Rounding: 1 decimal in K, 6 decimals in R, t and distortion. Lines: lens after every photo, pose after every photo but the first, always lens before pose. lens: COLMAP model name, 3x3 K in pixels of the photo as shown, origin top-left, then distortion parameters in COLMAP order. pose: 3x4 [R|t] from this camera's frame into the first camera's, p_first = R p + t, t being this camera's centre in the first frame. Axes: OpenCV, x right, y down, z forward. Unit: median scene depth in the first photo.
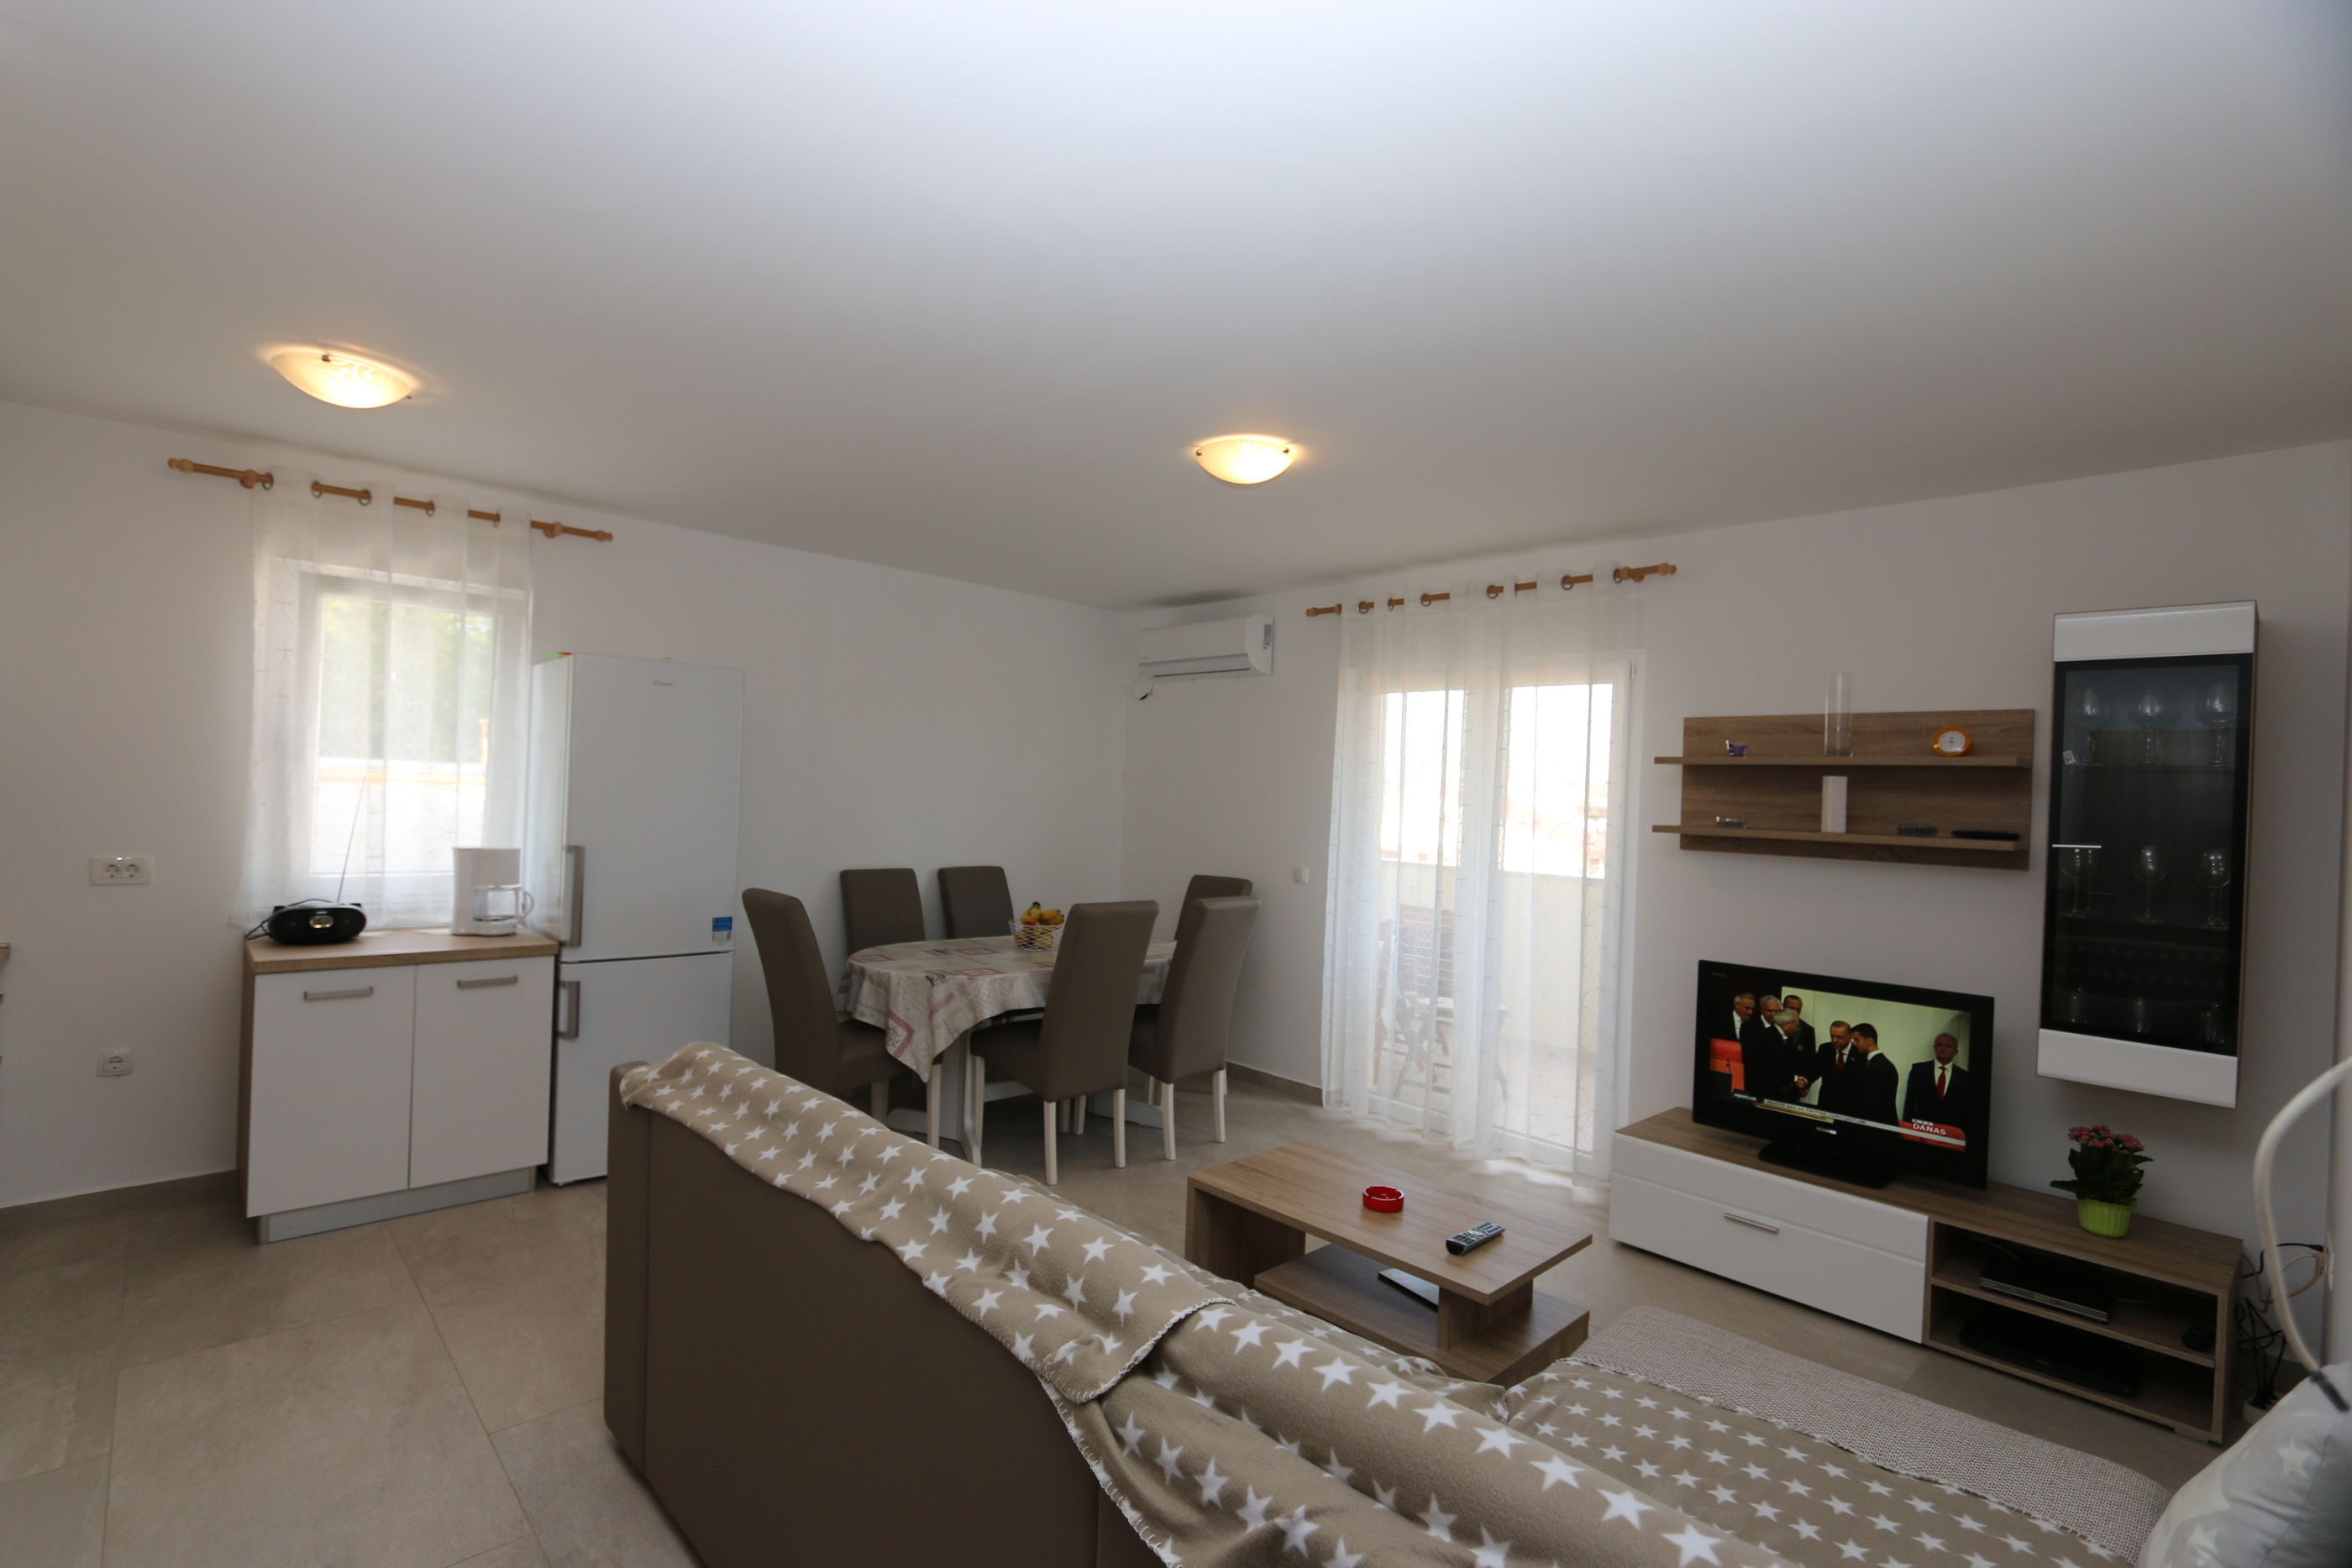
lens RADIAL K [[1066.8, 0, 1176.0], [0, 1066.8, 784.0], [0, 0, 1]] dist [-0.000637, 0.000165]
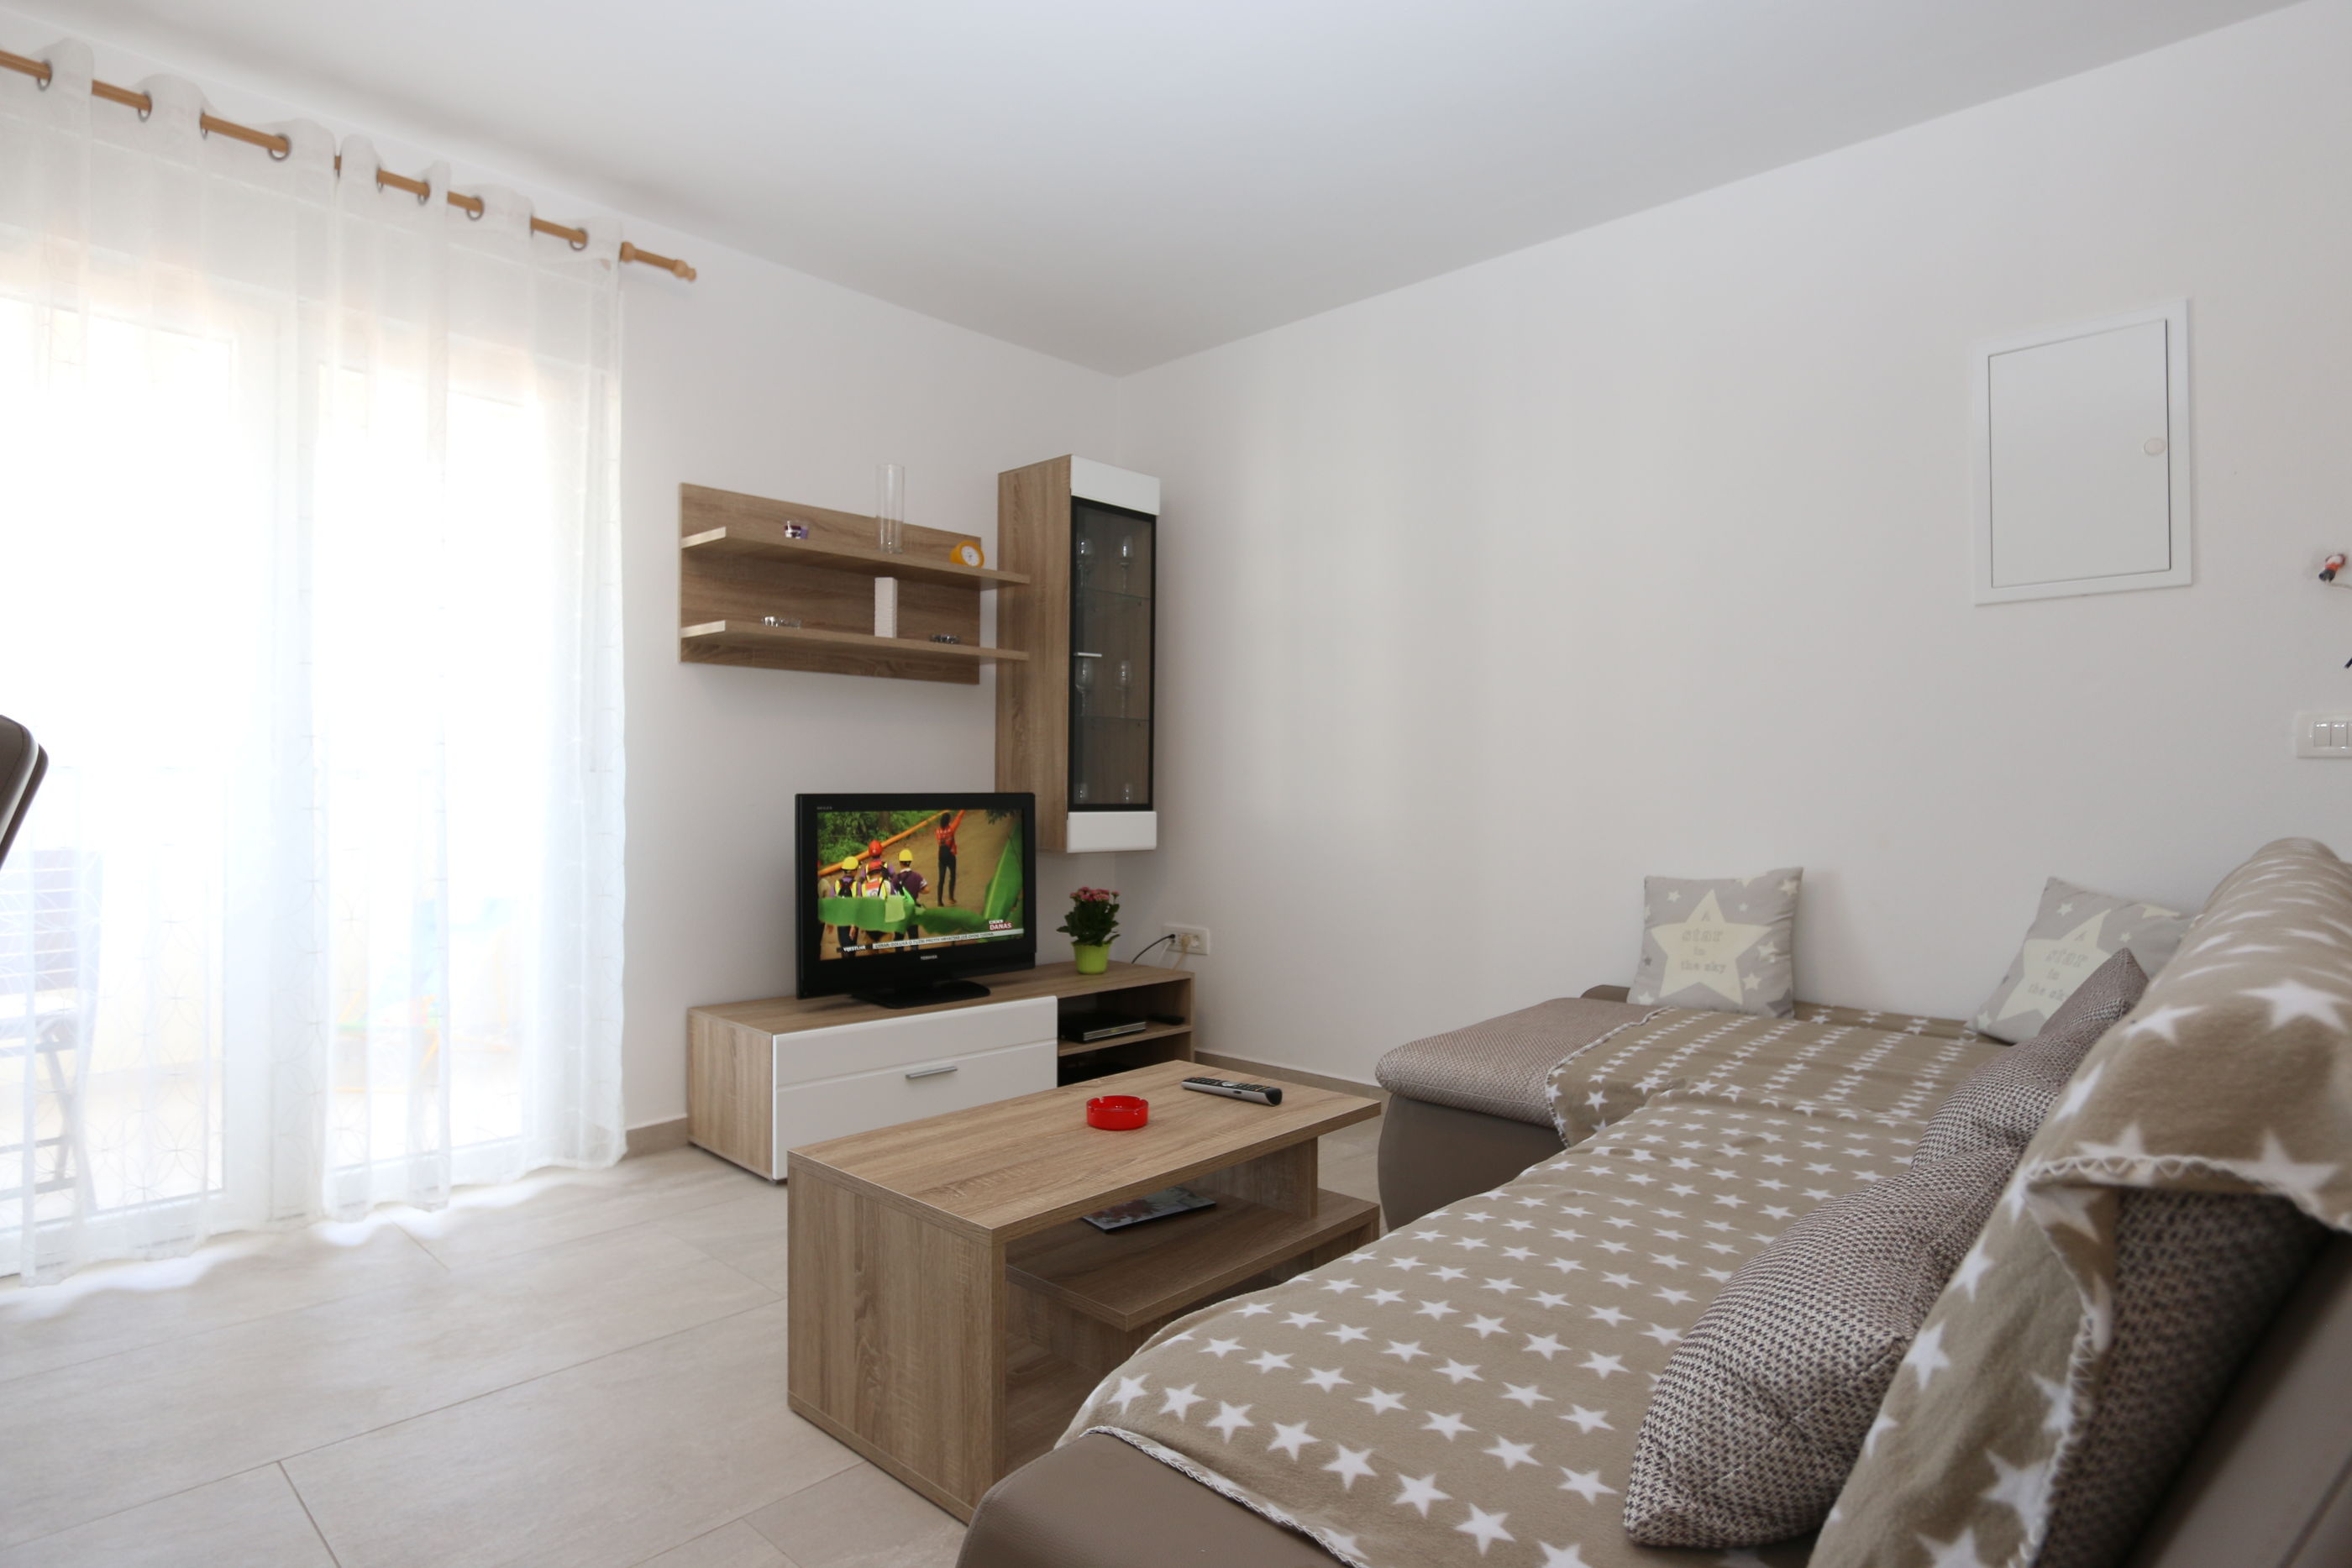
lens RADIAL K [[1214.7, 0, 1176.0], [0, 1214.7, 784.0], [0, 0, 1]] dist [-0.020256, -0.000528]
pose [[-0.019339, -0.034067, 0.999232, -0.439416], [-0.012534, 0.999349, 0.033829, 0.134217], [-0.999734, -0.011870, -0.019753, 0.800299]]
